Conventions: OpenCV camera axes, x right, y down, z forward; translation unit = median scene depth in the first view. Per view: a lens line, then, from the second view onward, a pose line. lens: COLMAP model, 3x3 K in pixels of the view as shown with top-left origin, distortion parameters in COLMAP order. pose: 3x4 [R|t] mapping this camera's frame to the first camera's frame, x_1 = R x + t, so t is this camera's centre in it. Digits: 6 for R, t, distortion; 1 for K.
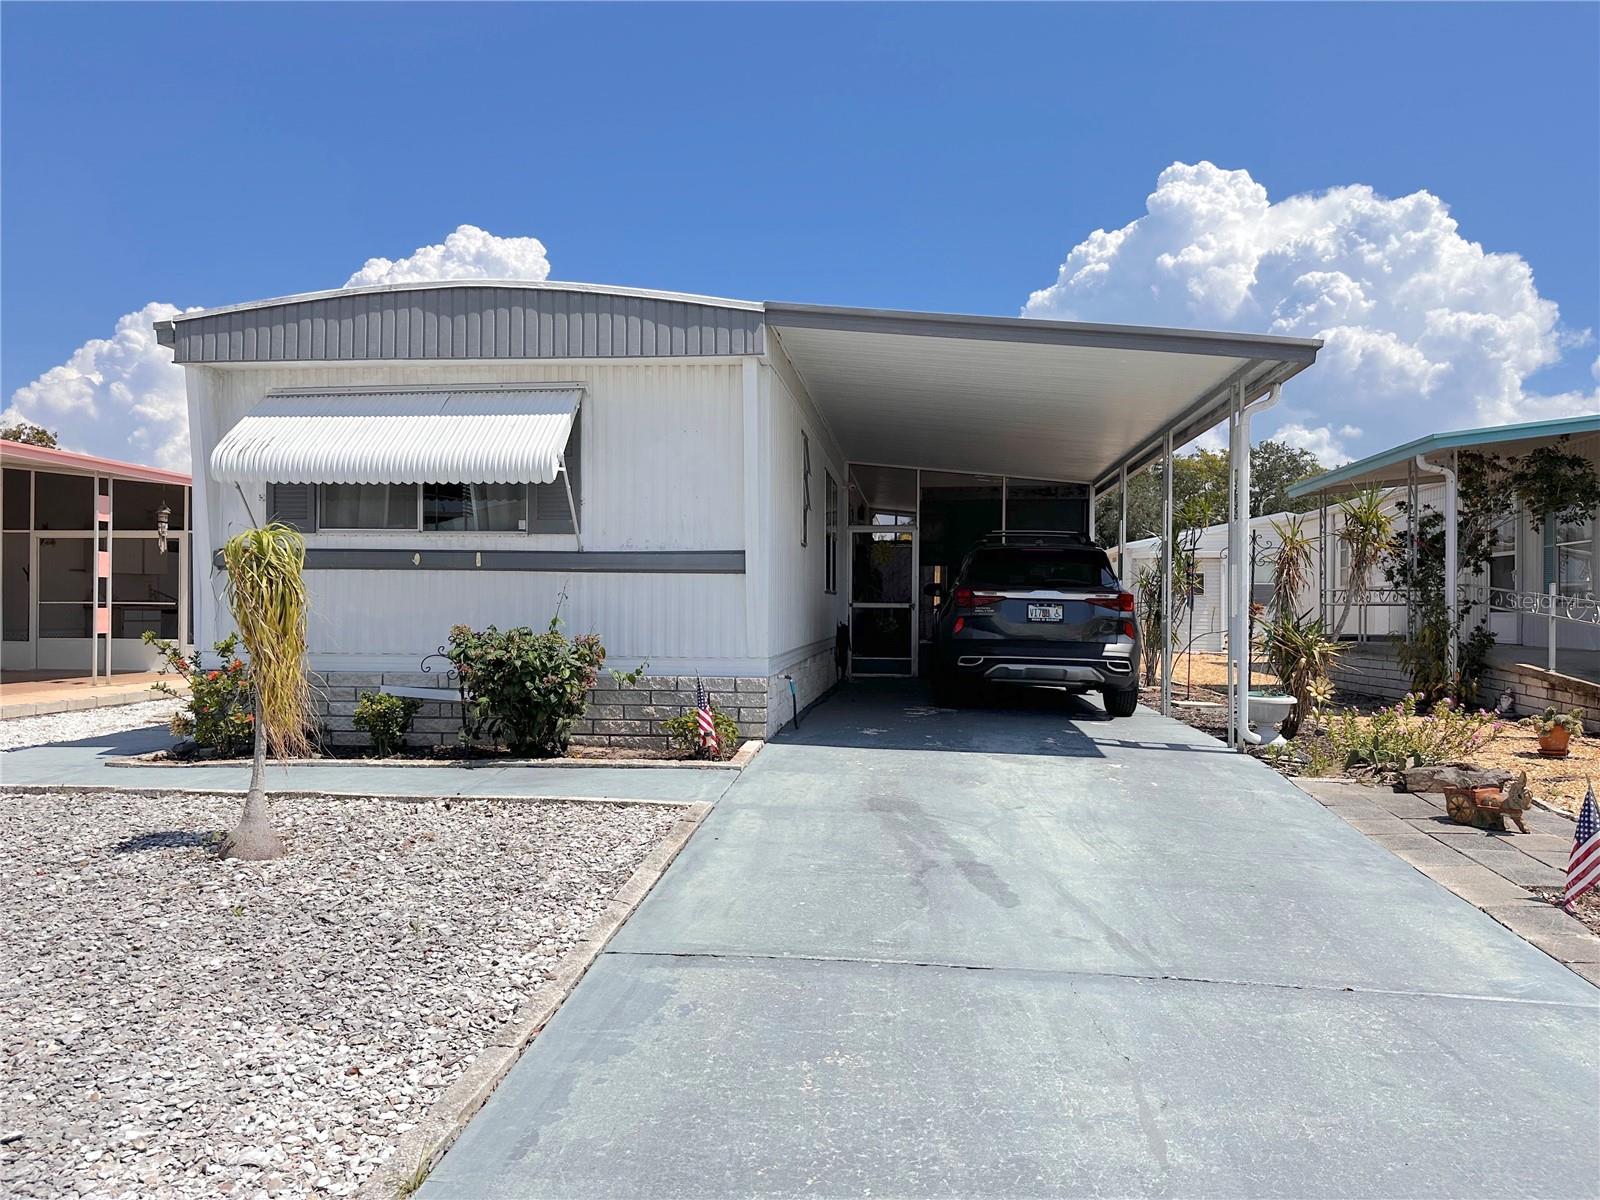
lens RADIAL K [[1117.6, 0, 797.8], [0, 1117.6, 604.5], [0, 0, 1]] dist [0.007428, -0.012472]
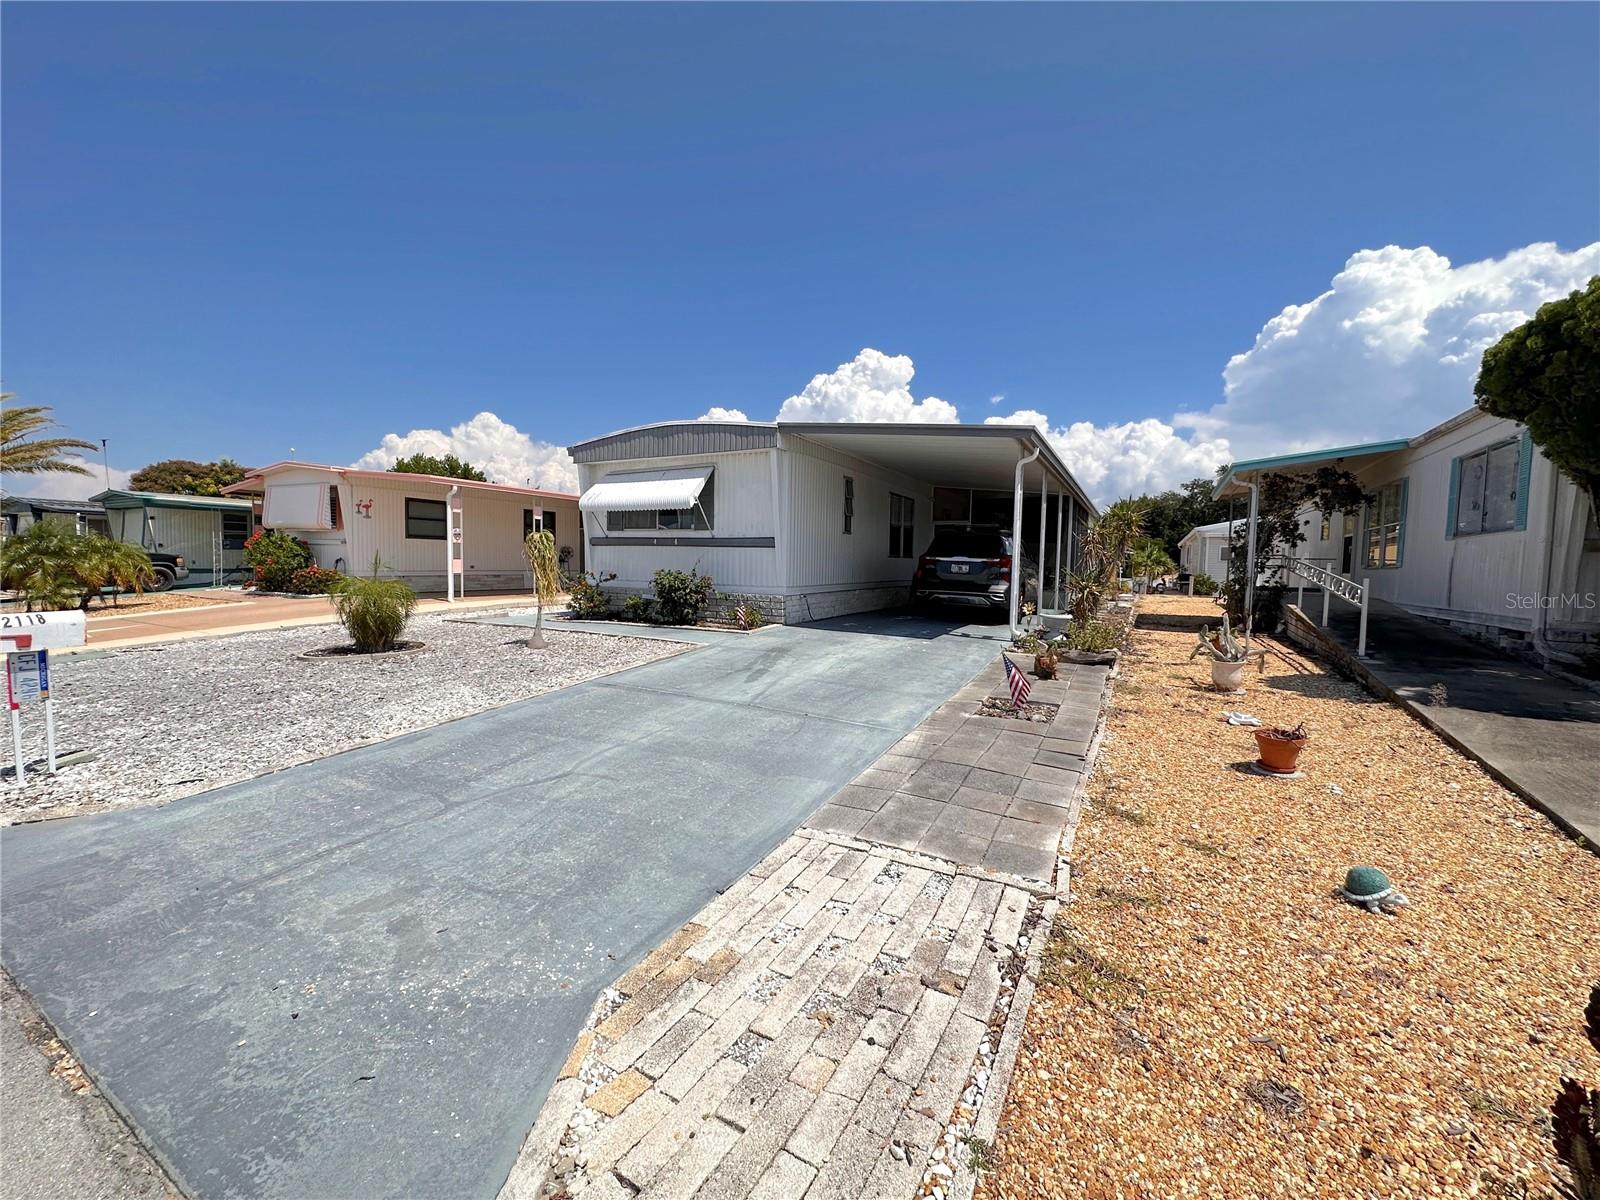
lens RADIAL K [[640.8, 0, 800.7], [0, 640.8, 600.5], [0, 0, 1]] dist [-0.017860, 0.002039]
pose [[0.926351, 0.031110, -0.375375, 0.449757], [-0.010350, 0.998309, 0.057195, 0.003051], [0.376520, -0.049097, 0.925106, -0.141041]]
